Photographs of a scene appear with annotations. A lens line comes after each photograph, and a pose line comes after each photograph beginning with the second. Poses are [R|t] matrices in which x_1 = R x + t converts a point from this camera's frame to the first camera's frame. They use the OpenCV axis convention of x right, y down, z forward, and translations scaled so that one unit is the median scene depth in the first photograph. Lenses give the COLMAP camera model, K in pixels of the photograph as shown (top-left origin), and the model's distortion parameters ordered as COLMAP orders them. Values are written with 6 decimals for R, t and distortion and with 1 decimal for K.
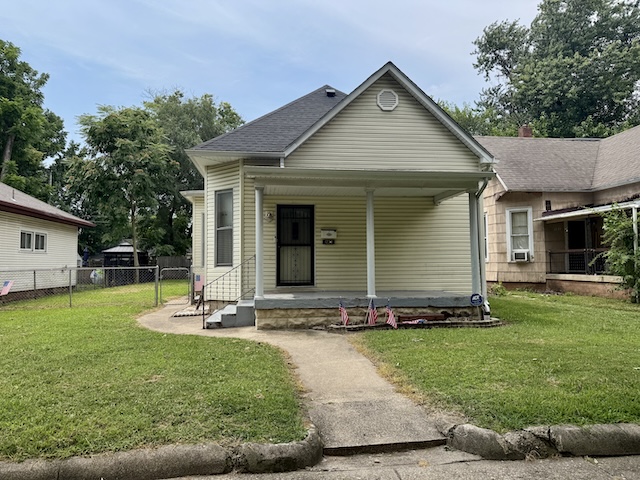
lens RADIAL K [[447.3, 0, 316.3], [0, 447.3, 240.3], [0, 0, 1]] dist [0.014535, -0.010904]
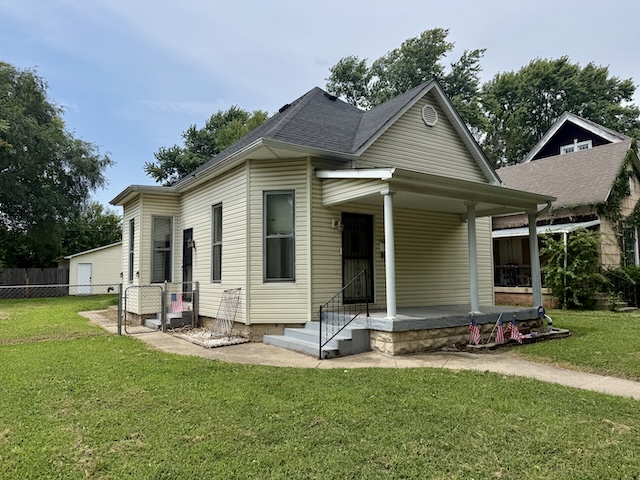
lens RADIAL K [[447.3, 0, 314.9], [0, 447.3, 240.8], [0, 0, 1]] dist [0.014535, -0.010904]
pose [[0.891559, 0.036967, 0.451393, -0.538689], [-0.025991, 0.999197, -0.030494, 0.005683], [-0.452158, 0.015455, 0.891804, 0.233268]]
